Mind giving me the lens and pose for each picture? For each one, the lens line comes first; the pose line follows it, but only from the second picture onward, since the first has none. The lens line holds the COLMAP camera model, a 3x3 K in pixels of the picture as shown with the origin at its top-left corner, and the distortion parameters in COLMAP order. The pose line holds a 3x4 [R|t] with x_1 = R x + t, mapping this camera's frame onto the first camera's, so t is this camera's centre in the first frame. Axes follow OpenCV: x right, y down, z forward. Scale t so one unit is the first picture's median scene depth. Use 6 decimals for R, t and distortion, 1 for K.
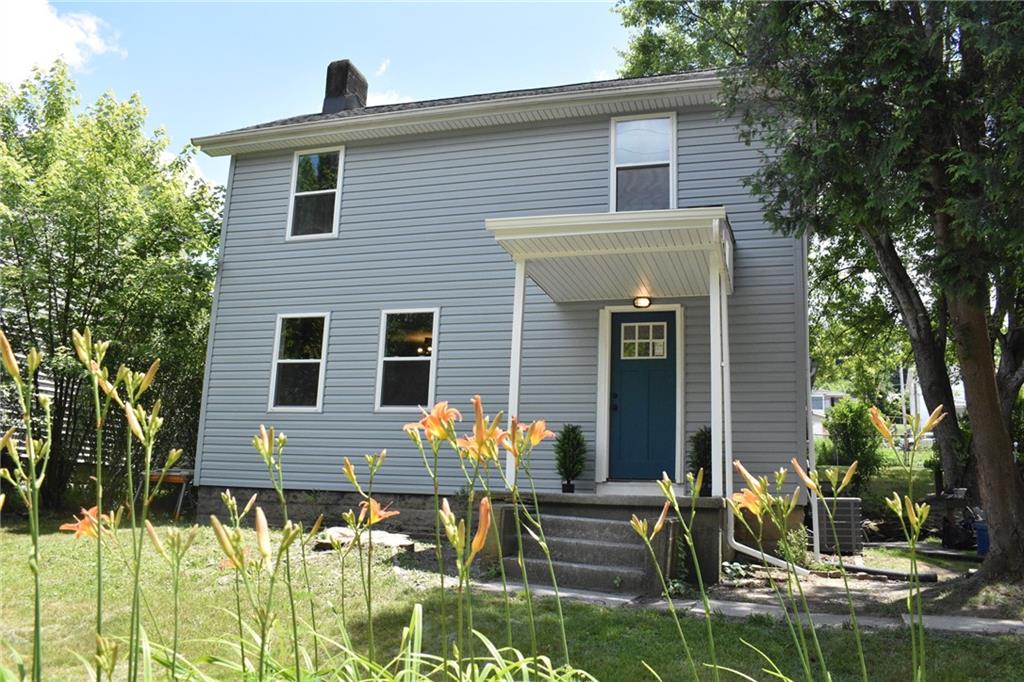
lens RADIAL K [[877.4, 0, 511.0], [0, 877.4, 331.4], [0, 0, 1]] dist [-0.101989, -0.002809]
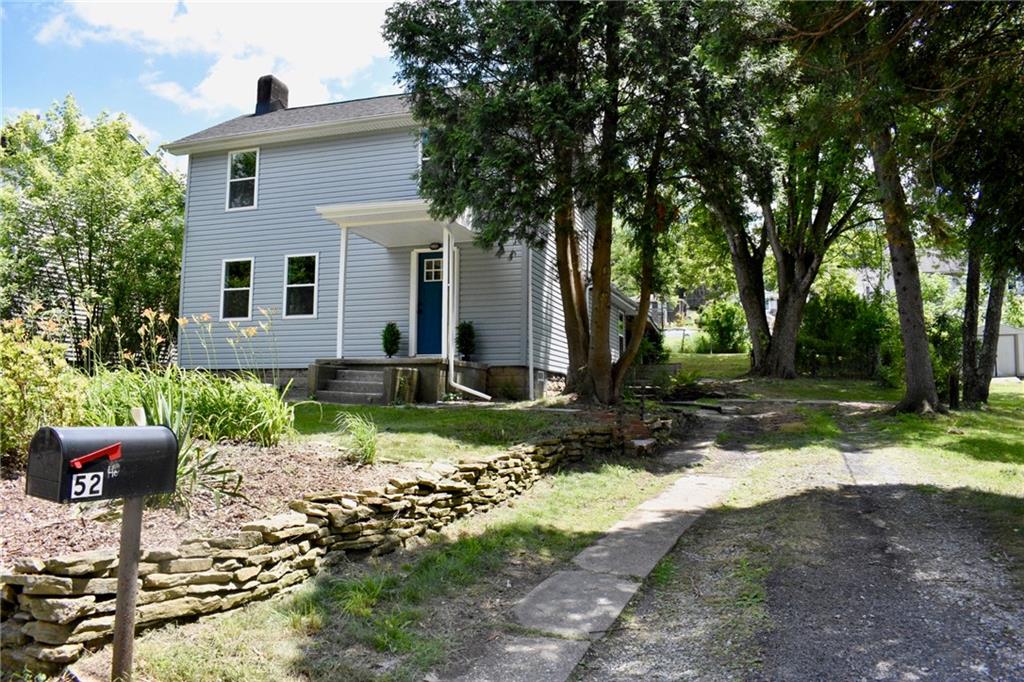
lens RADIAL K [[804.1, 0, 512.7], [0, 804.1, 339.9], [0, 0, 1]] dist [-0.096842, 0.015718]
pose [[0.999477, -0.032210, -0.002890, 0.253111], [0.032327, 0.992552, 0.117458, -0.027117], [-0.000915, -0.117490, 0.993074, -0.435770]]
